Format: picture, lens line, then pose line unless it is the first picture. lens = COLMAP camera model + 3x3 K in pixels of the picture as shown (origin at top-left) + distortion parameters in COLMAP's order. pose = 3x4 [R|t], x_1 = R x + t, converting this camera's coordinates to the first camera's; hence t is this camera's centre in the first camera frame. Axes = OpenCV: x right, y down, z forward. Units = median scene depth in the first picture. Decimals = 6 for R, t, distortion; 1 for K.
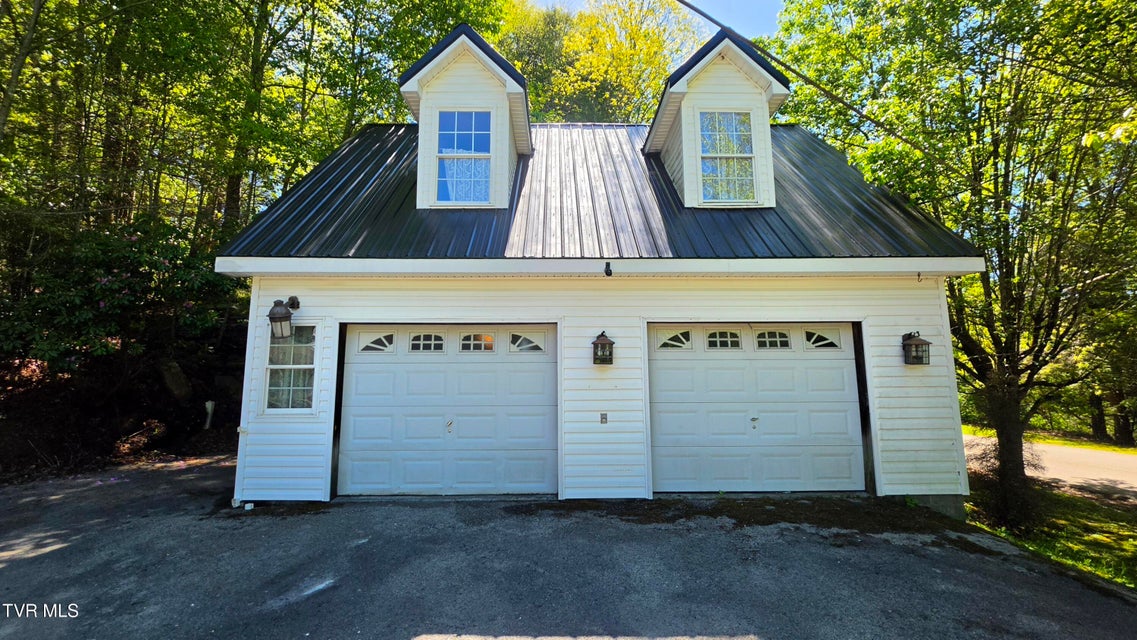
lens RADIAL K [[454.0, 0, 566.6], [0, 454.0, 317.3], [0, 0, 1]] dist [-0.006035, 0.000563]
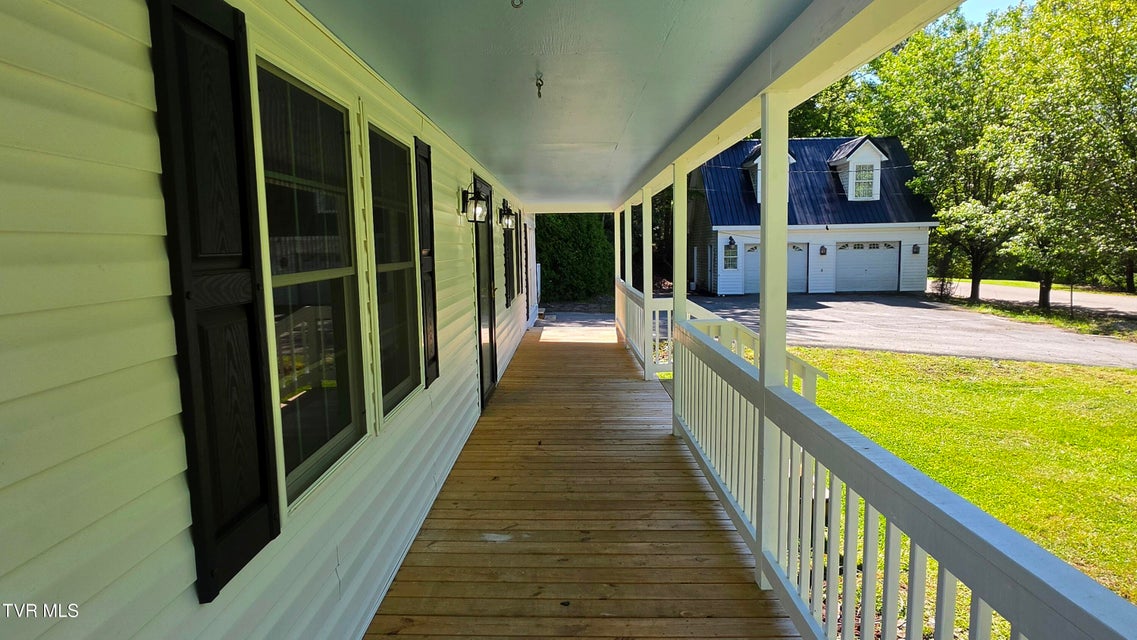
lens RADIAL K [[649.4, 0, 568.5], [0, 649.4, 320.0], [0, 0, 1]] dist [0.004751, 0.000806]
pose [[0.999697, -0.011816, -0.021613, -1.638649], [0.016768, 0.969199, 0.245708, -0.621214], [0.018044, -0.245996, 0.969103, -3.685040]]
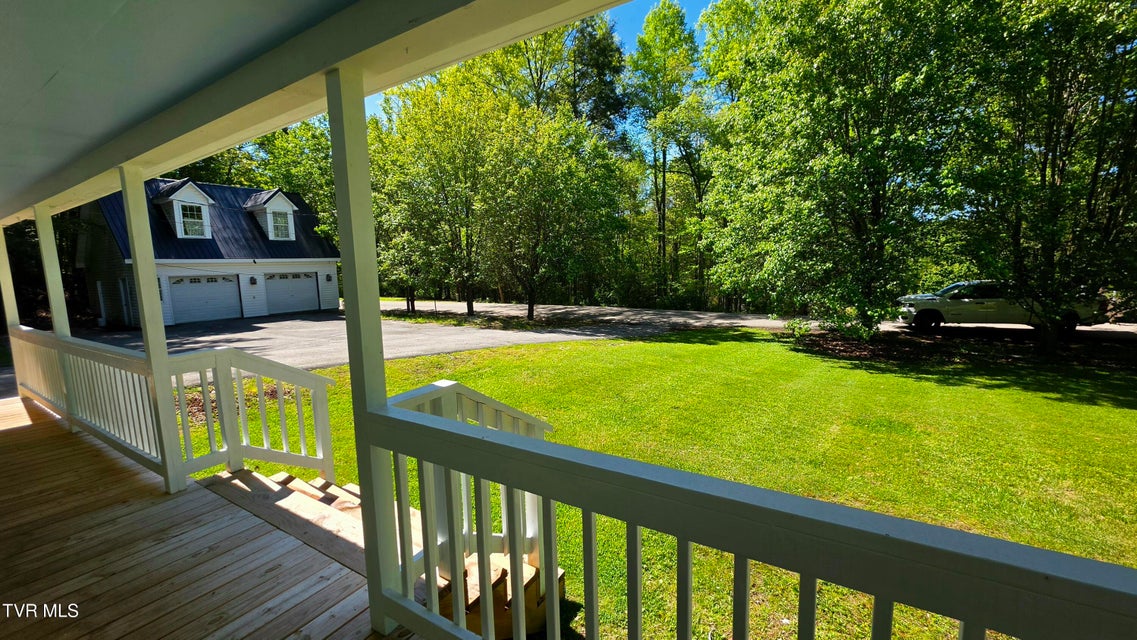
lens RADIAL K [[454.0, 0, 566.6], [0, 454.0, 317.3], [0, 0, 1]] dist [-0.006035, 0.000563]
pose [[0.547873, -0.109839, 0.829319, -1.667591], [-0.084570, 0.978992, 0.185532, -0.563269], [-0.832276, -0.171783, 0.527074, -3.305570]]
